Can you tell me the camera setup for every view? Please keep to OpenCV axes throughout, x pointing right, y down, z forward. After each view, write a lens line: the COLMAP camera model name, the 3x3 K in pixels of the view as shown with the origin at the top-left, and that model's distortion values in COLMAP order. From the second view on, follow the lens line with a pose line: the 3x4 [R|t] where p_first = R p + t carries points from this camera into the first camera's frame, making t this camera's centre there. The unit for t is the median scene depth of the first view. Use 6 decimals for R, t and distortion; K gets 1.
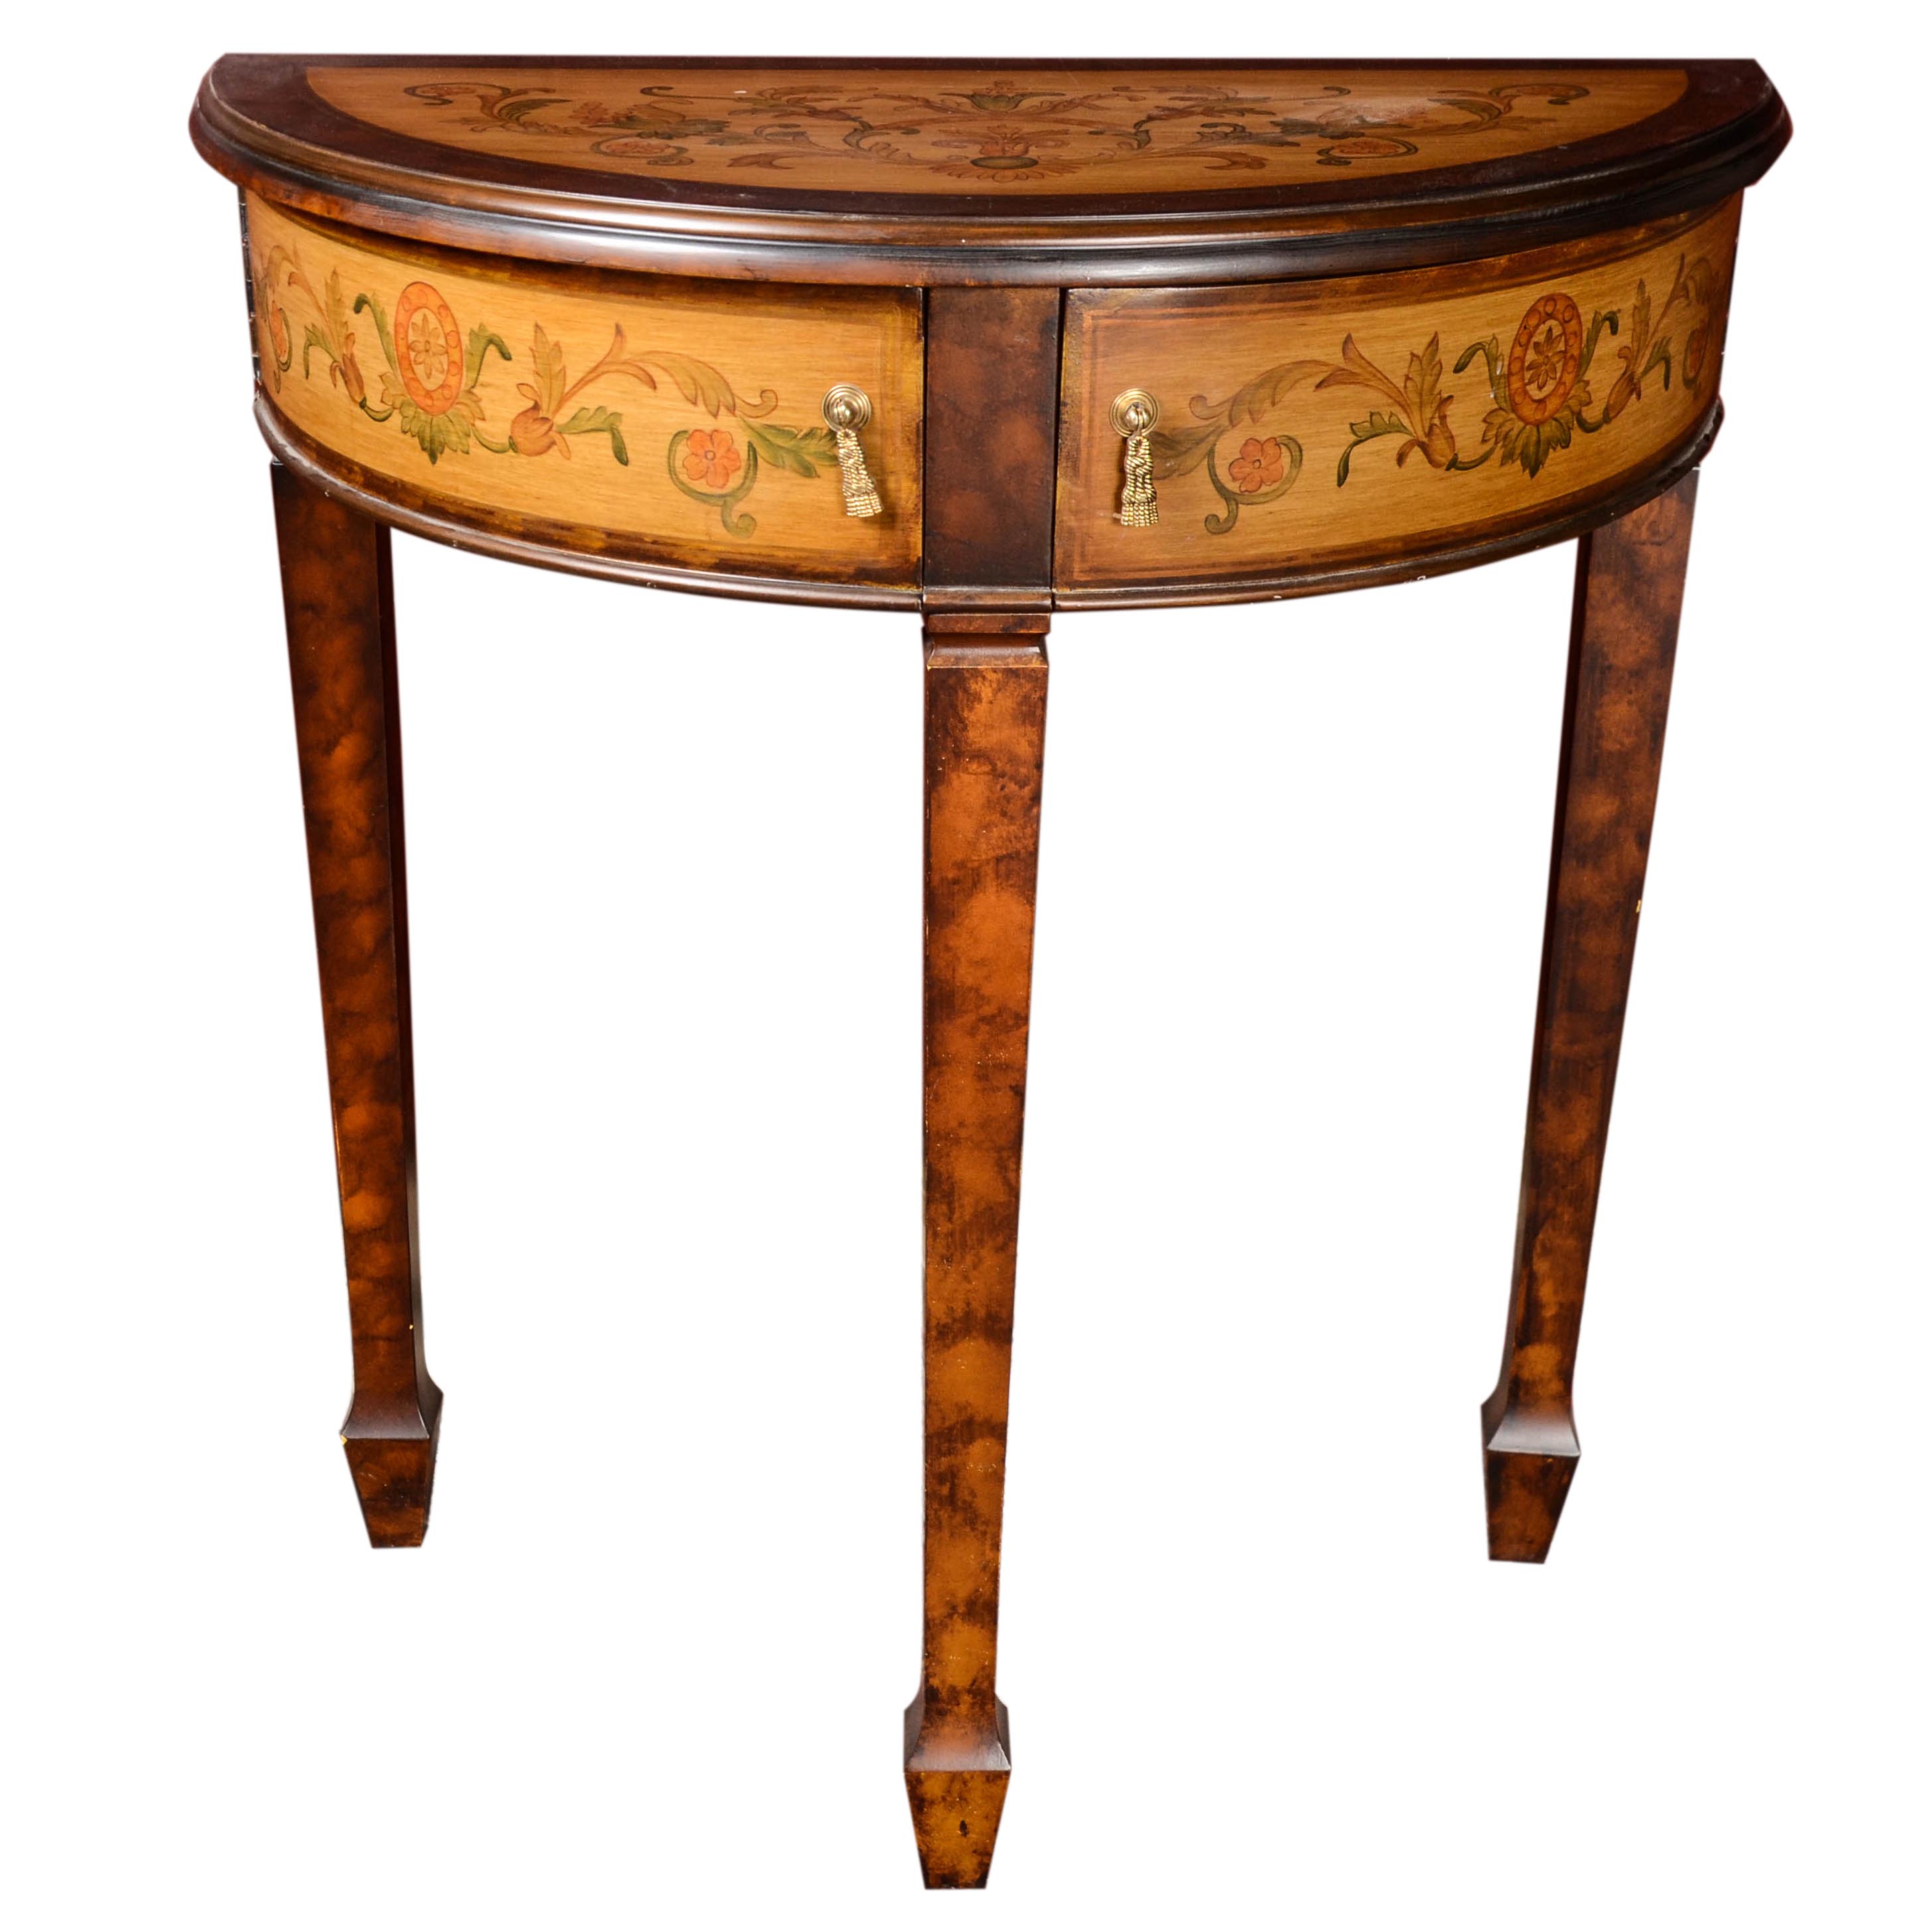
lens RADIAL K [[3204.7, 0, 836.5], [0, 3204.7, 1063.5], [0, 0, 1]] dist [0.039838, 0.213518]
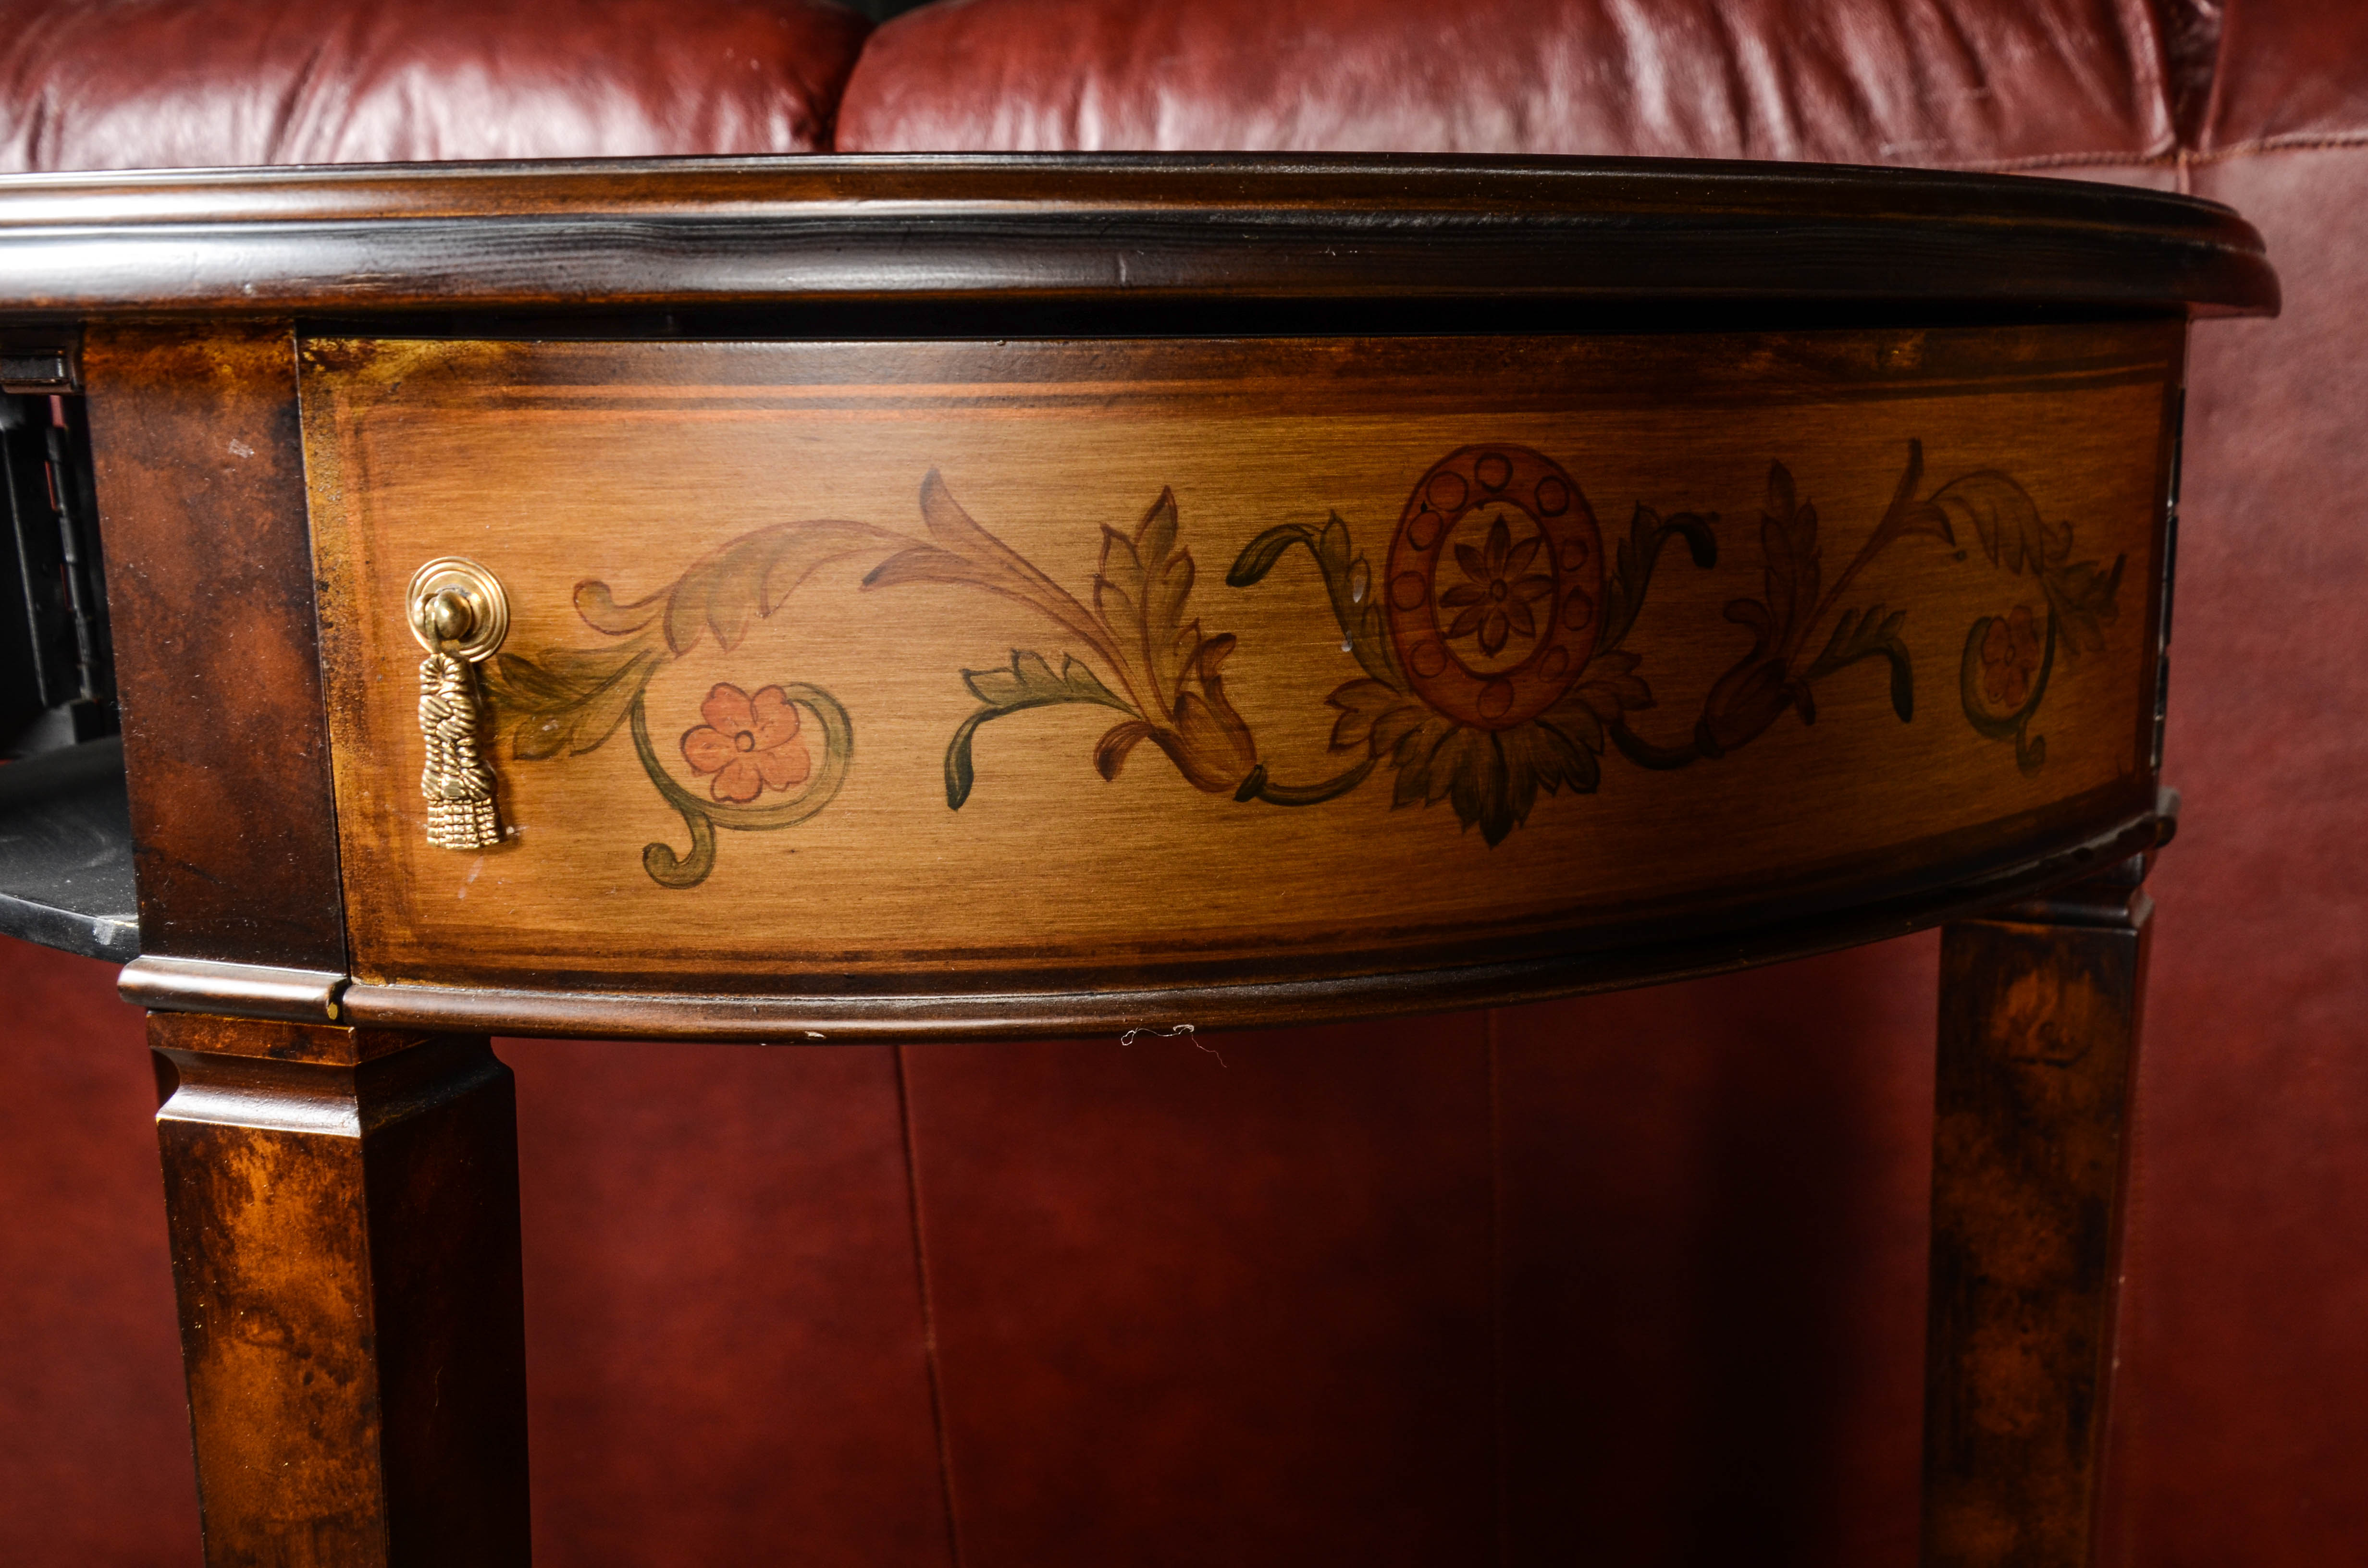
lens RADIAL K [[2278.3, 0, 1188.7], [0, 2278.3, 896.9], [0, 0, 1]] dist [0.041139, 0.109340]
pose [[0.940041, 0.057480, -0.336183, 0.299180], [-0.137651, 0.965791, -0.219771, -0.100543], [0.312050, 0.252869, 0.915796, 0.717504]]
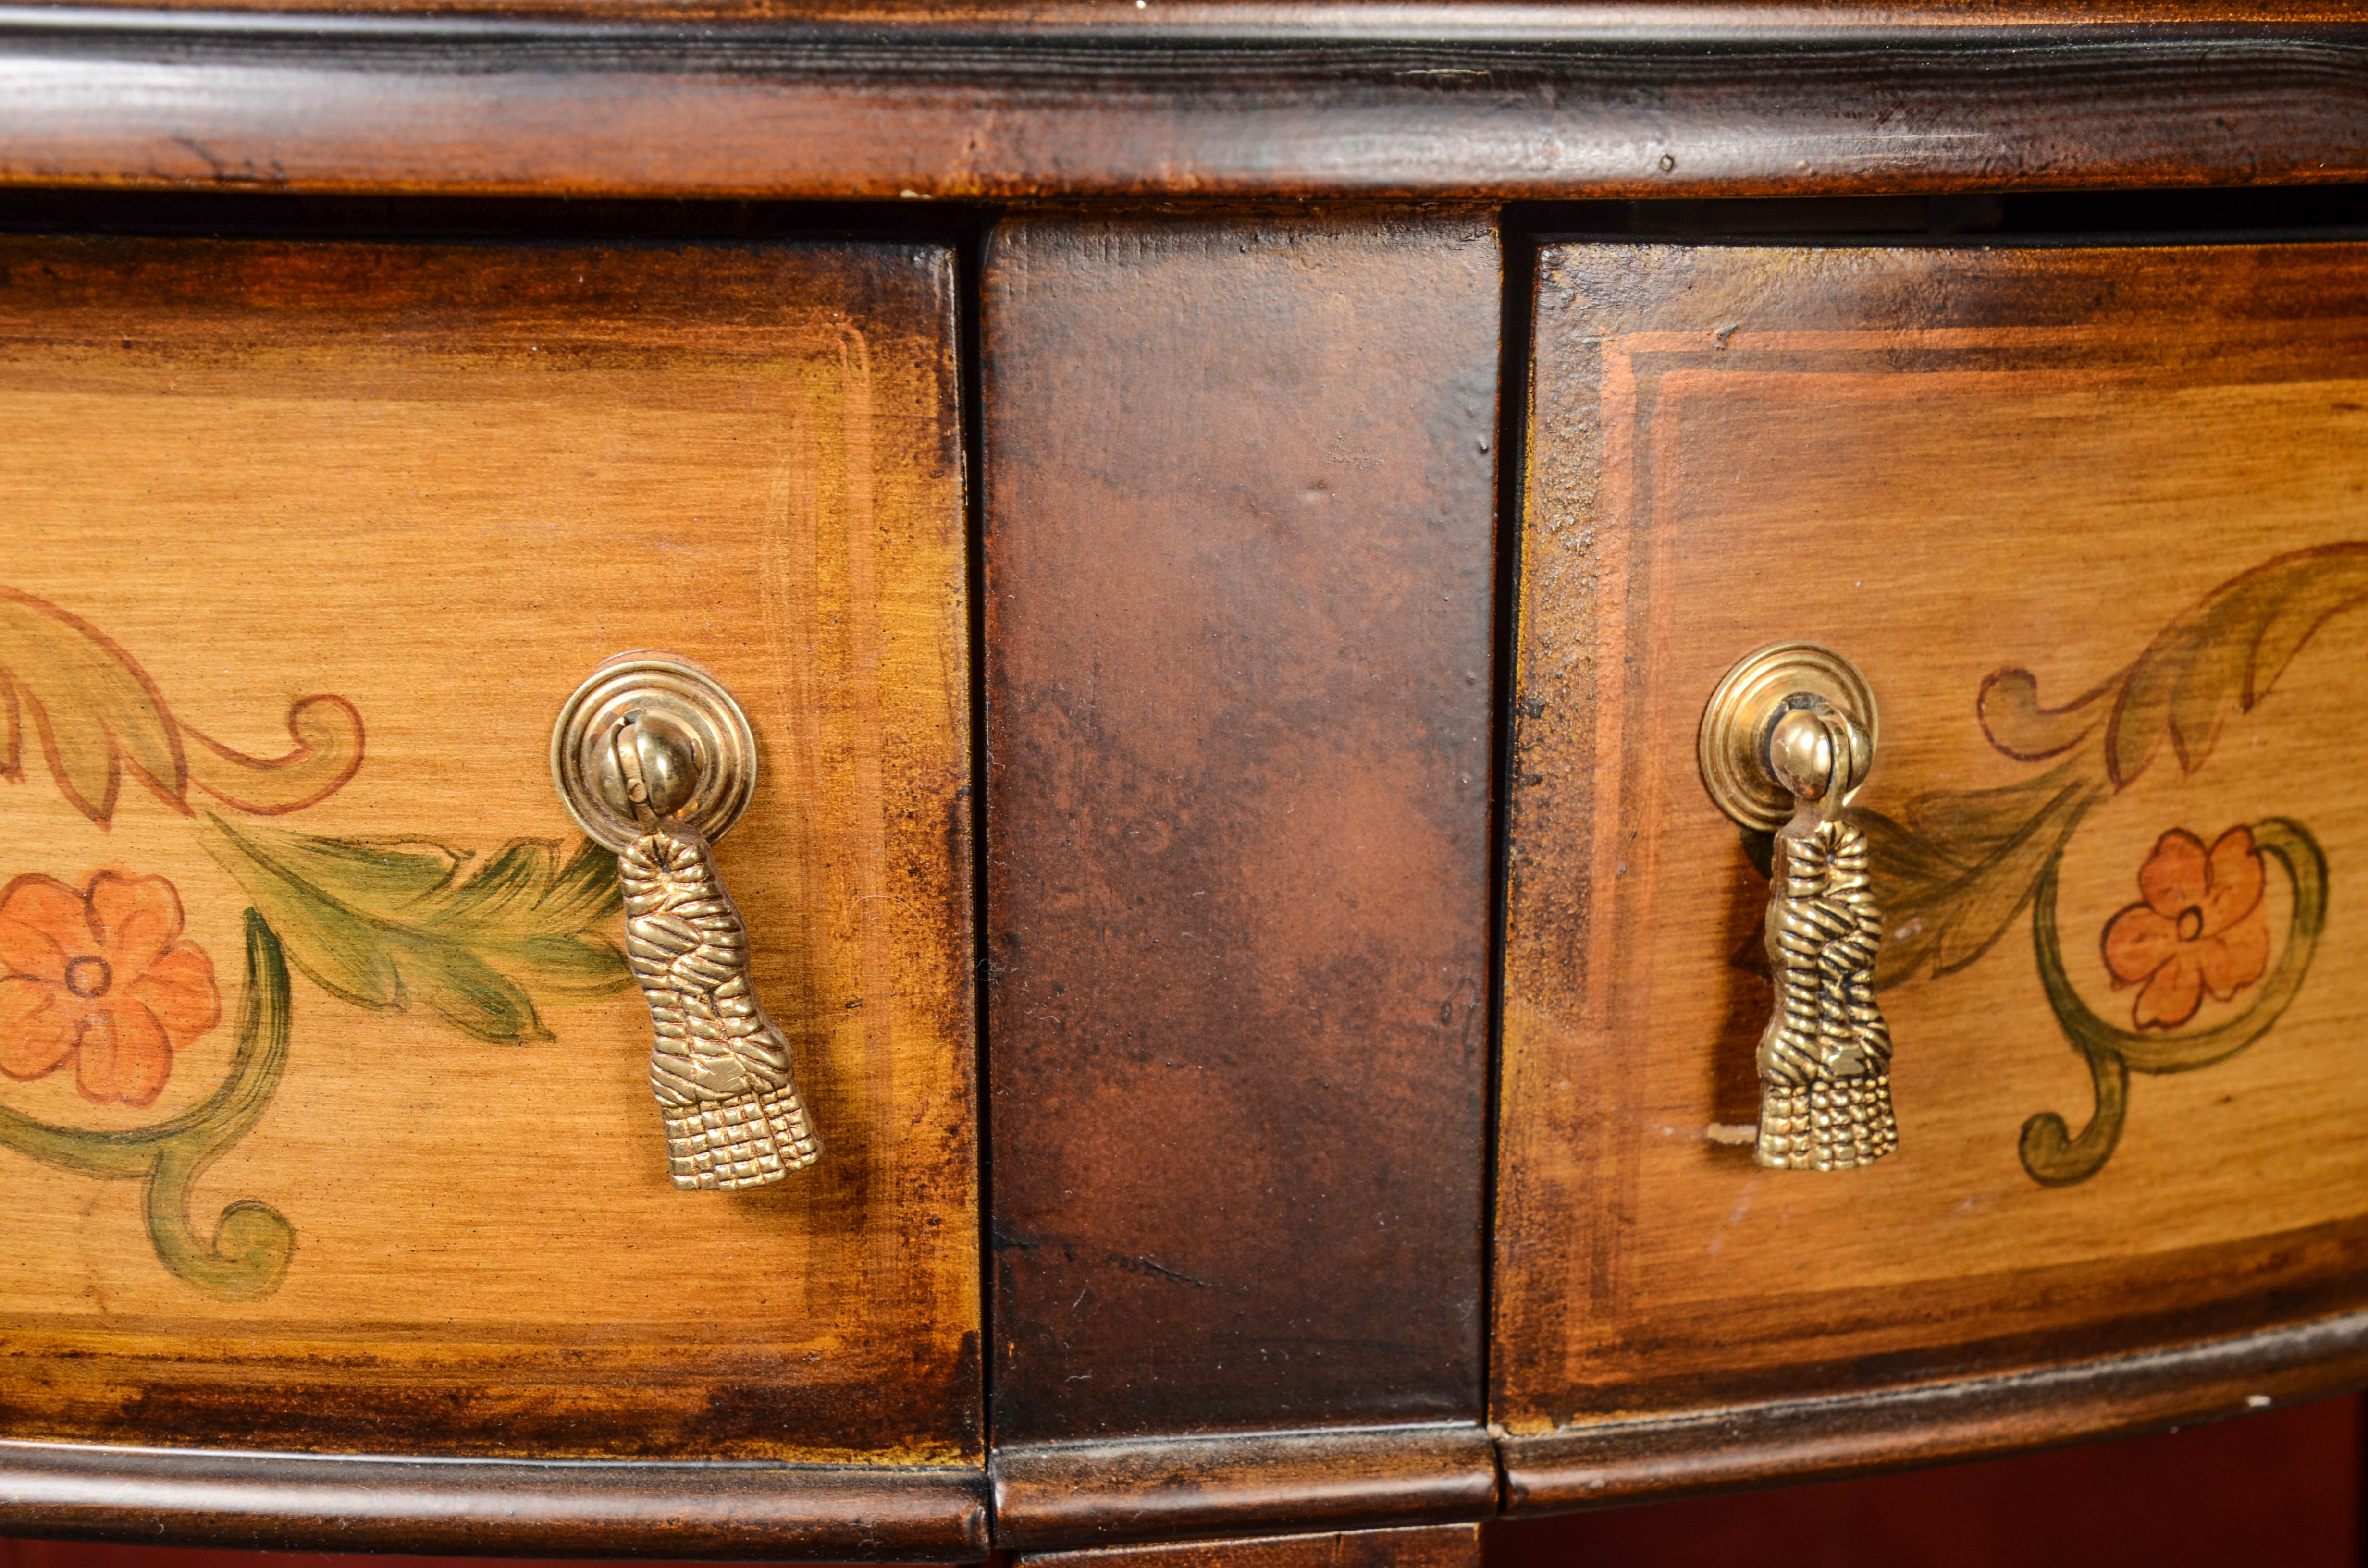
lens RADIAL K [[3300.5, 0, 1183.8], [0, 3300.5, 912.8], [0, 0, 1]] dist [0.135894, 0.294941]
pose [[0.982586, -0.037392, 0.182007, -0.003608], [0.079267, 0.970290, -0.228591, -0.128324], [-0.168052, 0.239037, 0.956358, 0.736544]]
